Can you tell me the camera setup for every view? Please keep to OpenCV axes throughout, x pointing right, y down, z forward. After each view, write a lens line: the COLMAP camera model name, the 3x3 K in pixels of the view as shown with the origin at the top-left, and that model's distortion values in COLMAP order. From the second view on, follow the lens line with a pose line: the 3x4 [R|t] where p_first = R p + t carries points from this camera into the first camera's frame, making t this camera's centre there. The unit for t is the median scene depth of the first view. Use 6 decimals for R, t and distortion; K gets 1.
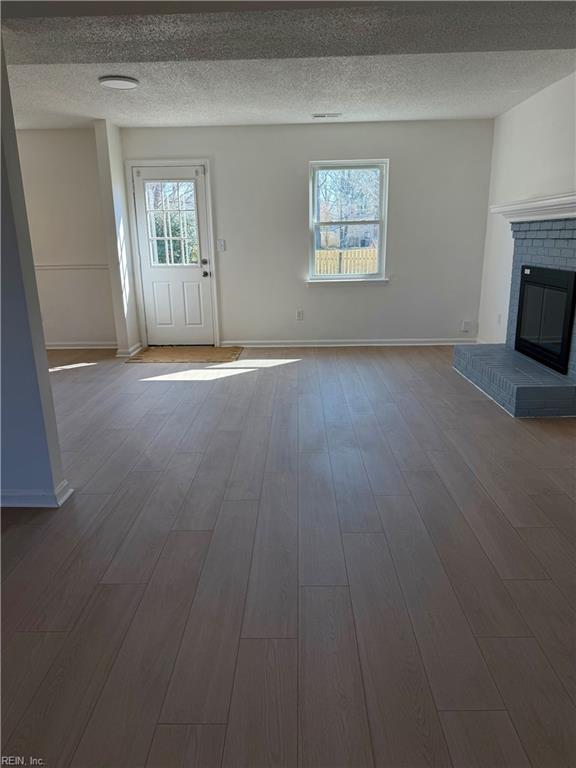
lens RADIAL K [[537.1, 0, 287.0], [0, 537.1, 387.5], [0, 0, 1]] dist [0.050733, -0.032628]
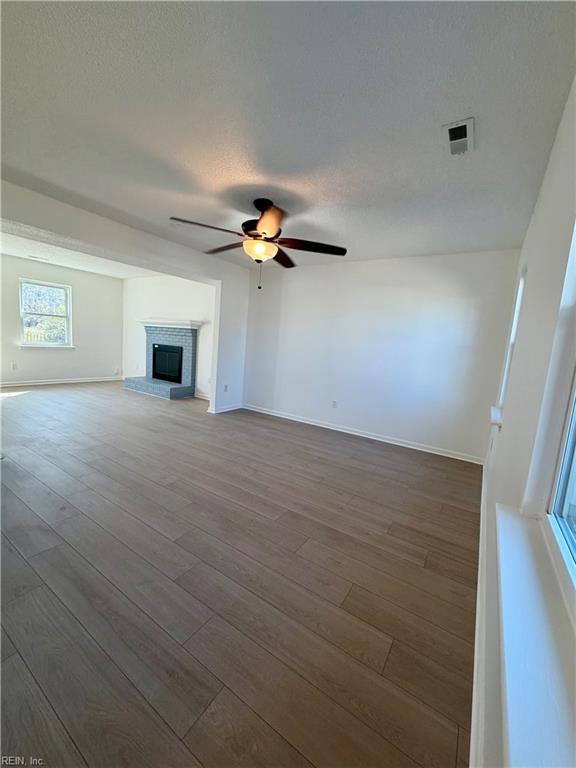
lens RADIAL K [[308.1, 0, 288.6], [0, 308.1, 382.8], [0, 0, 1]] dist [0.000285, 0.000002]
pose [[0.522491, -0.053272, 0.850979, -0.372667], [0.141612, 0.989607, -0.024998, 0.061893], [-0.840803, 0.133570, 0.524604, -0.195385]]
